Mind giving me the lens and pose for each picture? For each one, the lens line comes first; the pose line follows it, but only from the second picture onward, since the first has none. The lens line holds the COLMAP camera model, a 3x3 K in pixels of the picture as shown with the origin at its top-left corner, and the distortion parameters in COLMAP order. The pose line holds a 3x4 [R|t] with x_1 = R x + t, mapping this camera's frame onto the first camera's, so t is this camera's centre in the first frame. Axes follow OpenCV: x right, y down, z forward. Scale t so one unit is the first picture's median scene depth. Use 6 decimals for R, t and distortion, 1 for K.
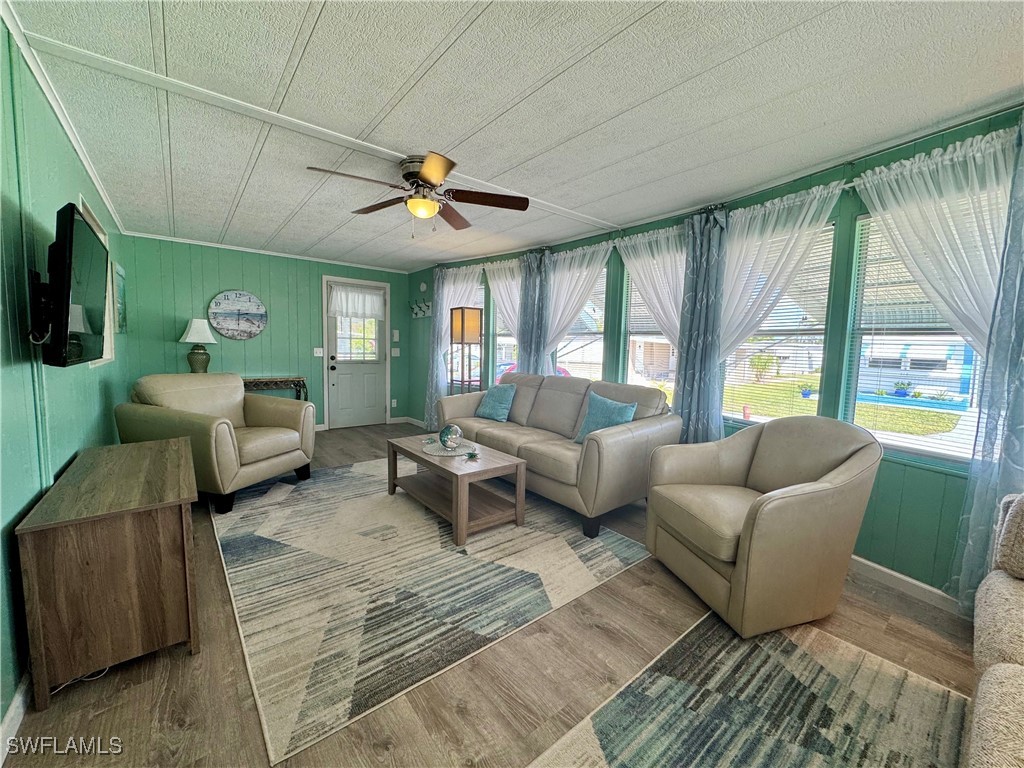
lens RADIAL K [[406.2, 0, 512.0], [0, 406.2, 381.3], [0, 0, 1]] dist [-0.004544, 0.000664]
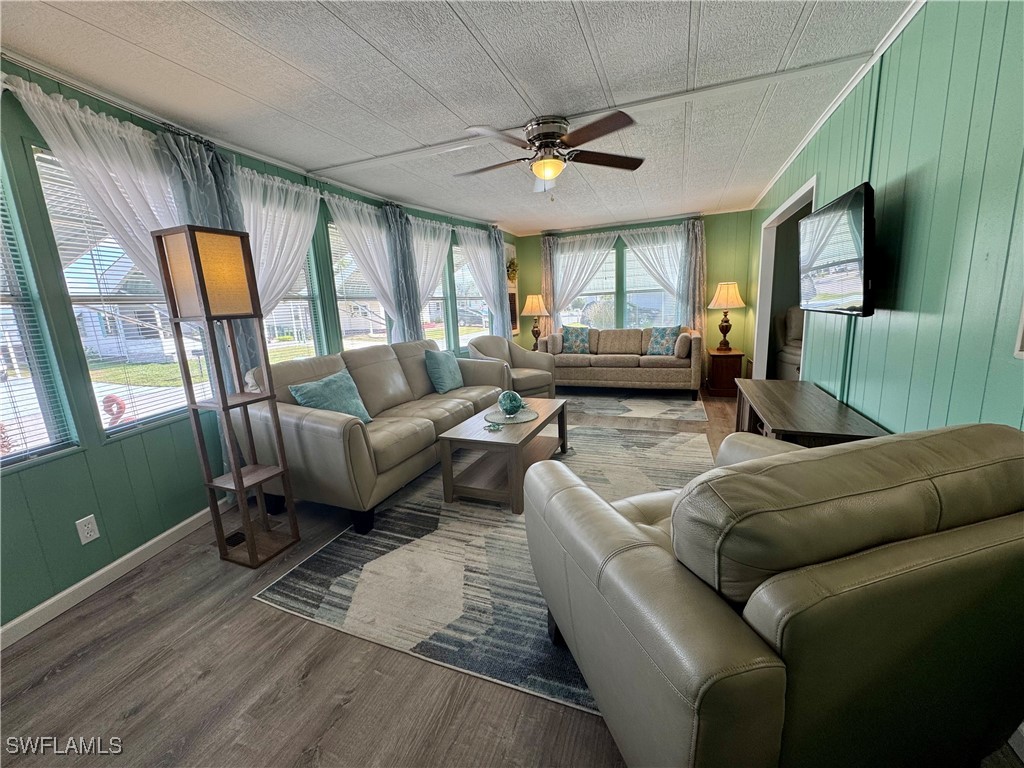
lens RADIAL K [[406.2, 0, 510.7], [0, 406.2, 386.3], [0, 0, 1]] dist [-0.004544, 0.000664]
pose [[-0.485549, -0.166710, 0.858166, -1.287766], [0.115163, 0.960896, 0.251826, -0.191608], [-0.866591, 0.221103, -0.447363, 1.880516]]
